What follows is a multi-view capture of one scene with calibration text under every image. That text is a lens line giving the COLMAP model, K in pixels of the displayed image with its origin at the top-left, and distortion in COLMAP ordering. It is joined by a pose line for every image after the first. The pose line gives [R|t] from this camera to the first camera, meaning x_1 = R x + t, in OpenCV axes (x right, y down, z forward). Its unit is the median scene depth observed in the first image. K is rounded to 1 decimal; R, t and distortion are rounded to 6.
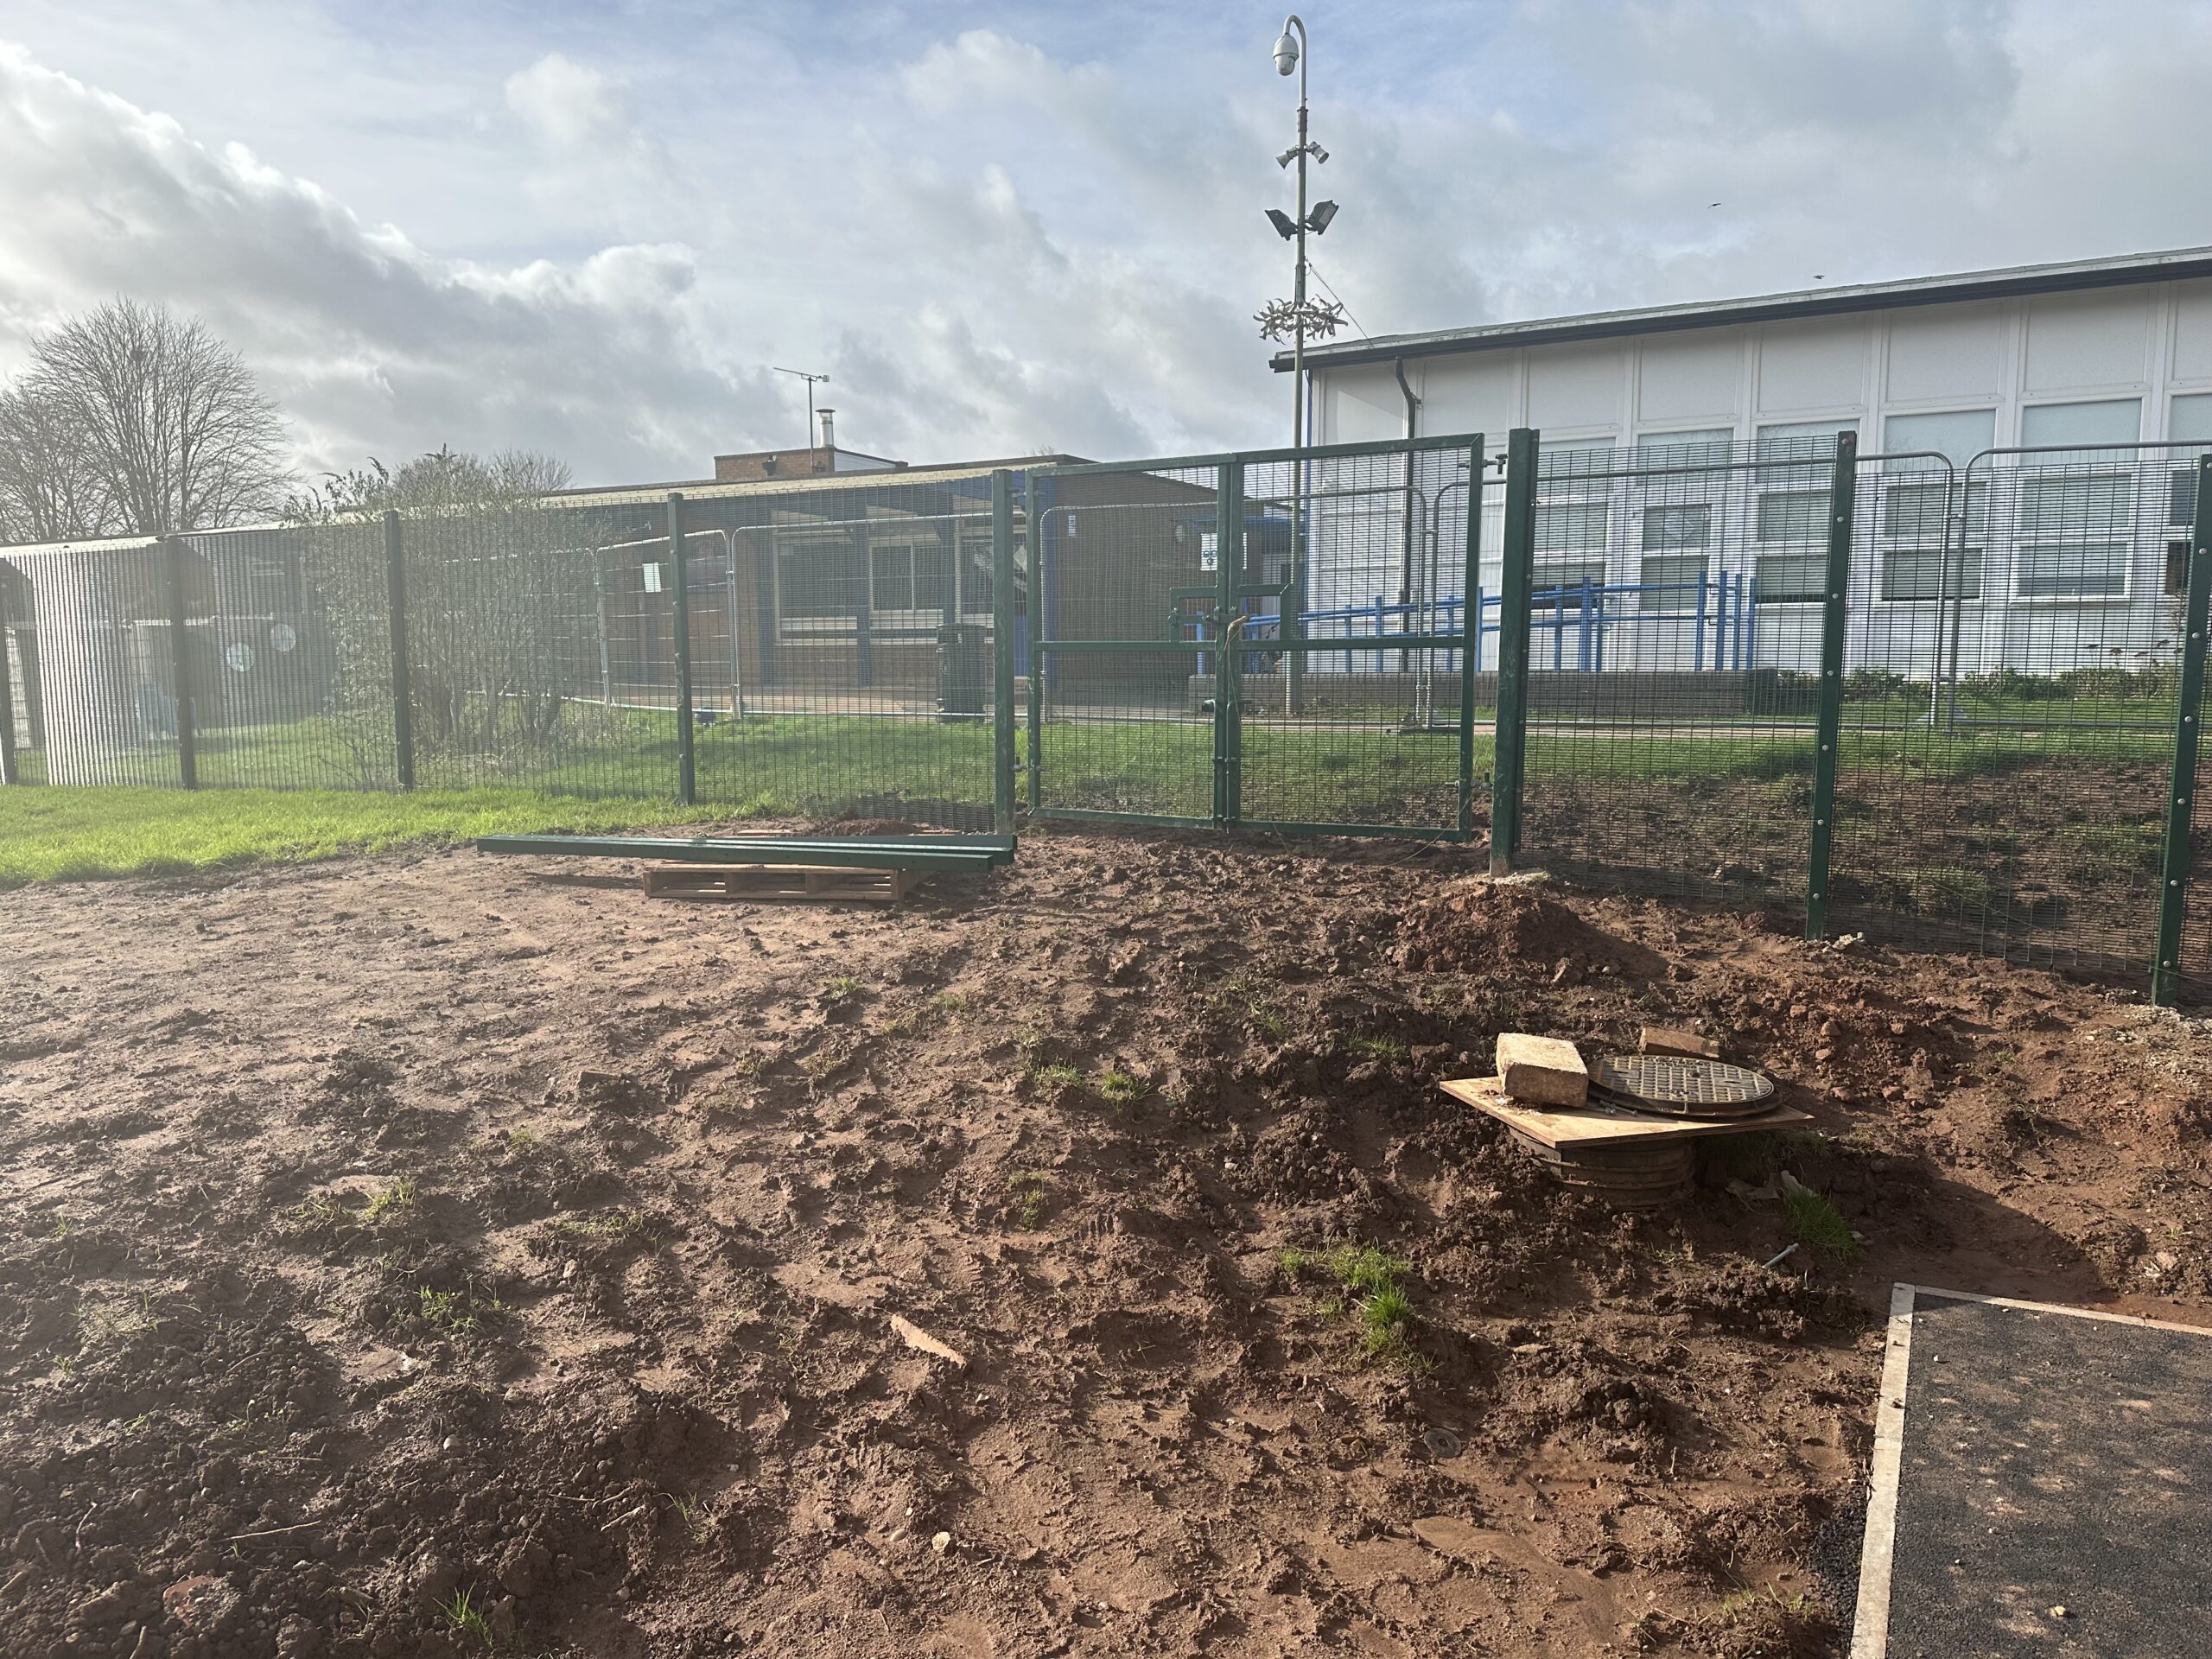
lens RADIAL K [[1536.1, 0, 1106.0], [0, 1536.1, 829.5], [0, 0, 1]] dist [0.116594, -0.162784]
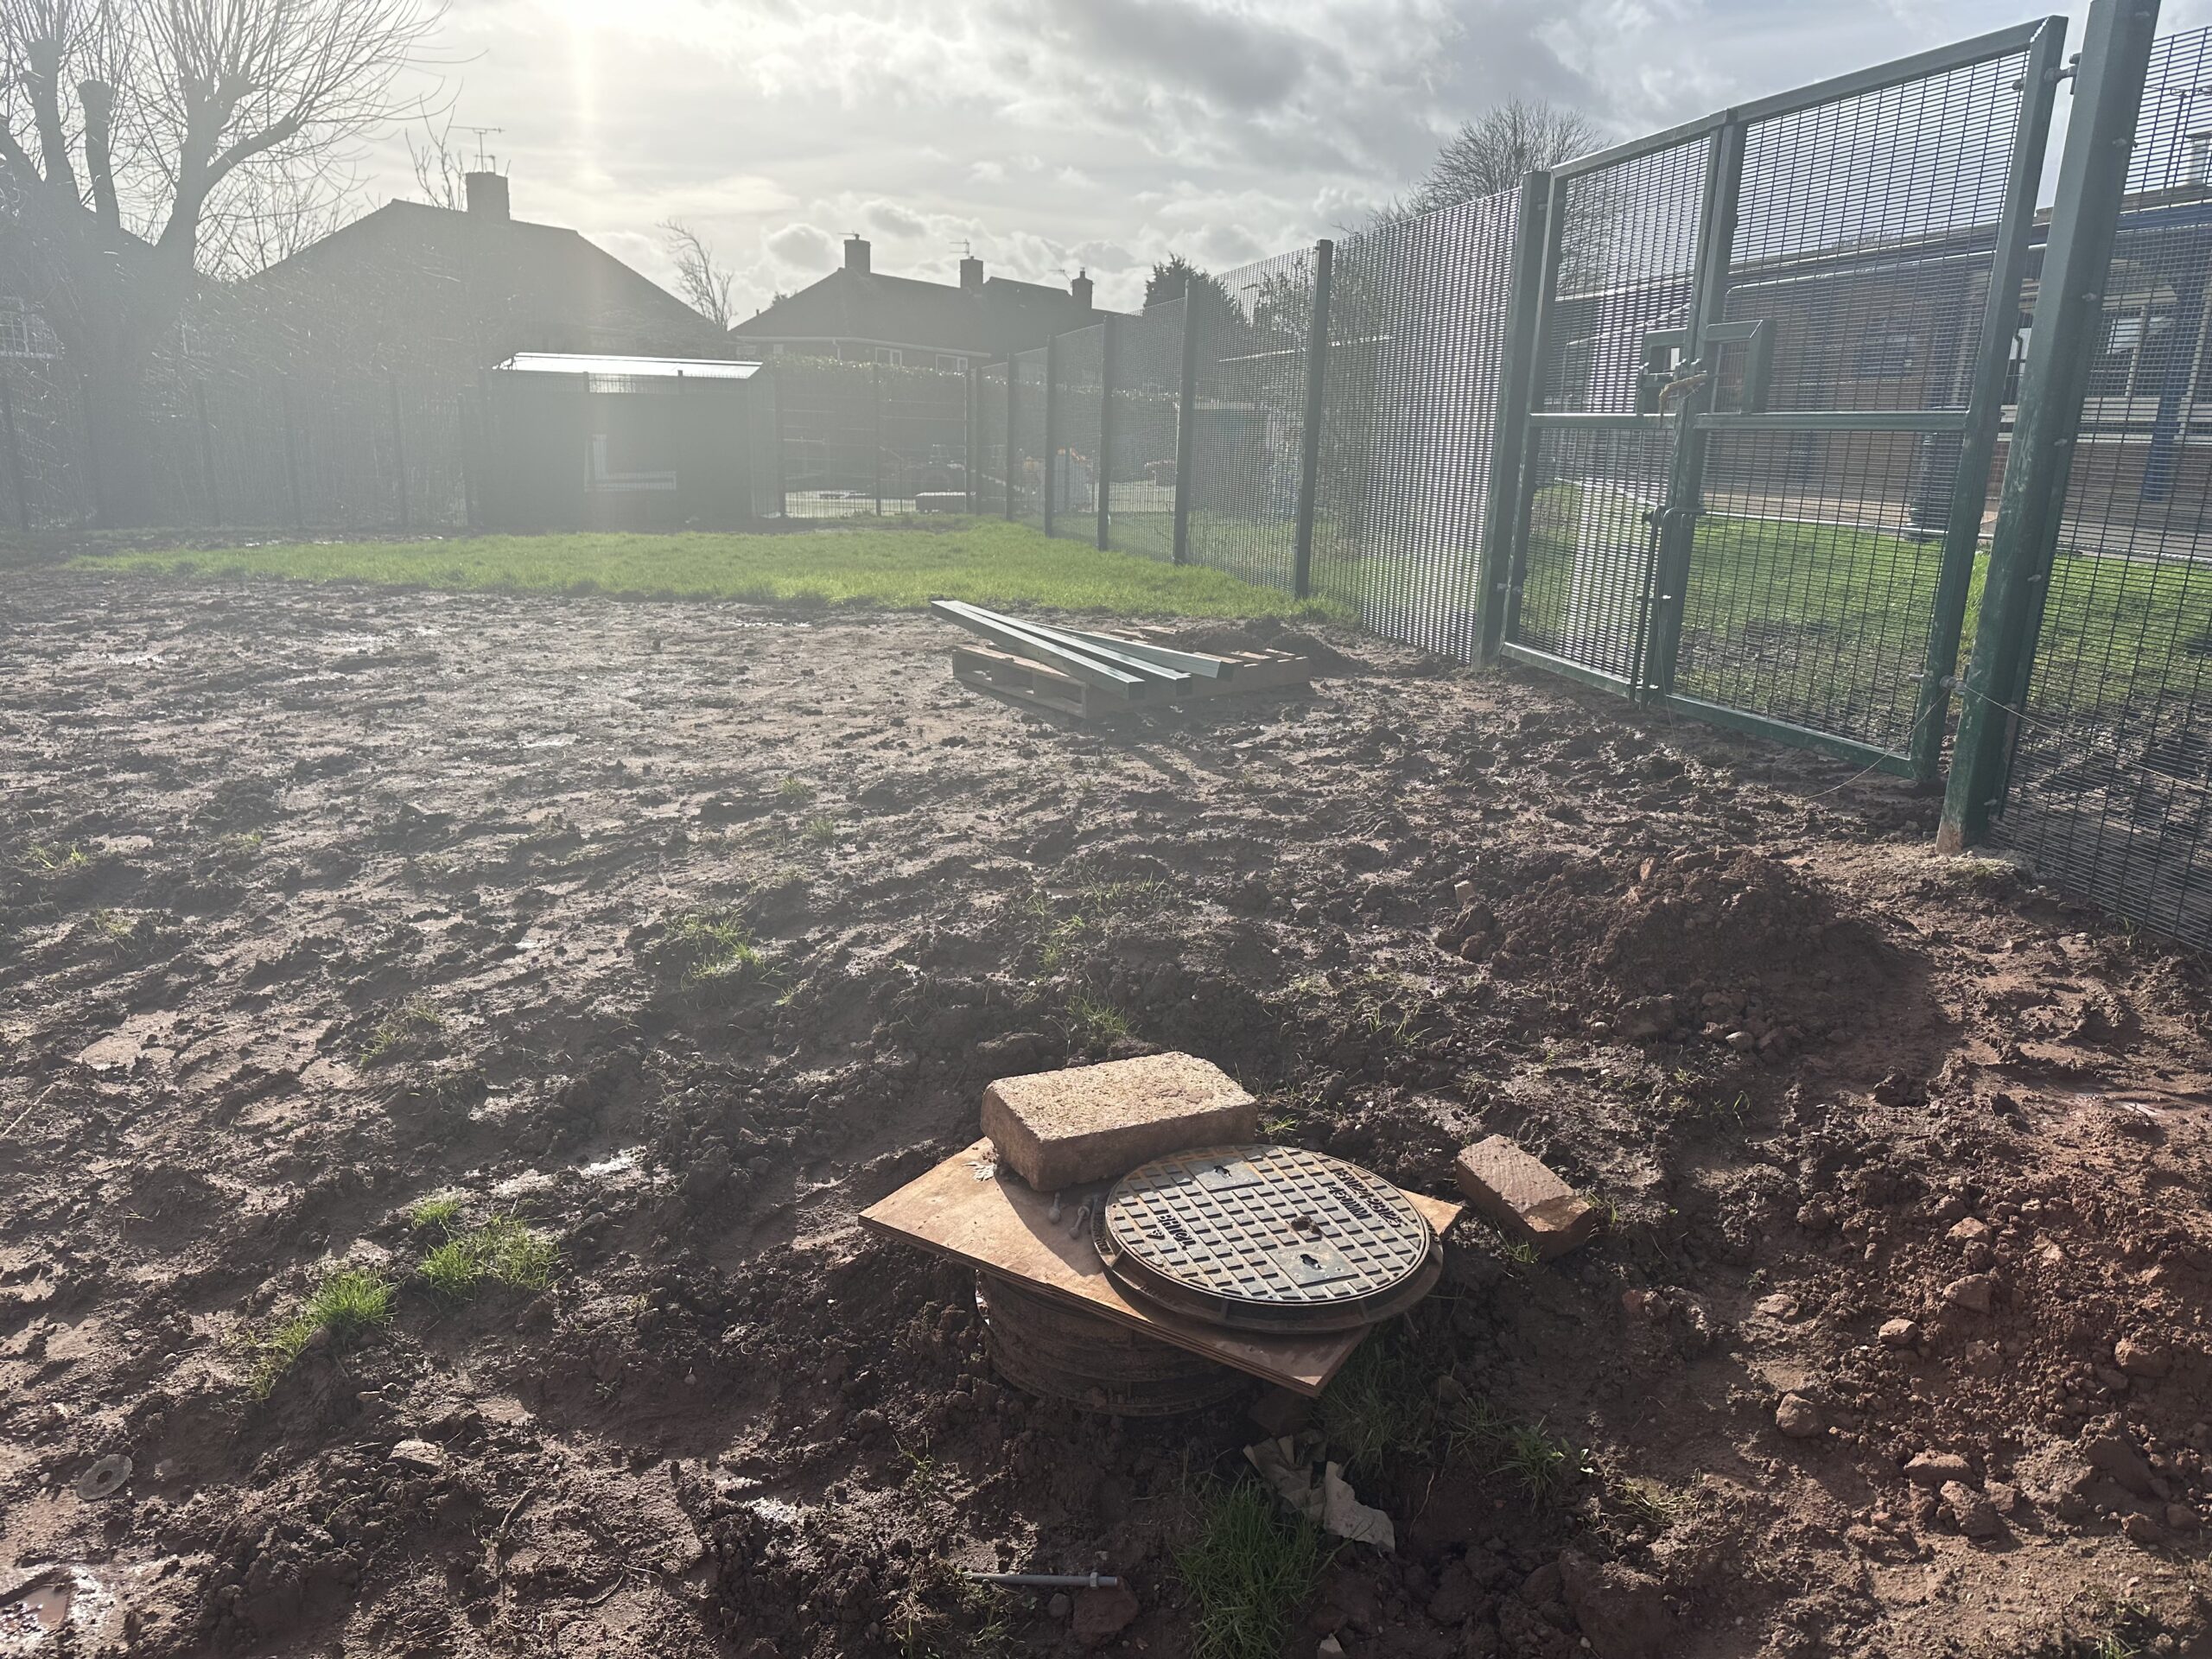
lens RADIAL K [[1506.2, 0, 1106.0], [0, 1506.2, 829.5], [0, 0, 1]] dist [0.086016, -0.080960]
pose [[0.659784, 0.212829, -0.720686, 0.754466], [-0.117023, 0.976454, 0.181227, -0.074784], [0.742287, -0.035233, 0.669155, 0.664350]]
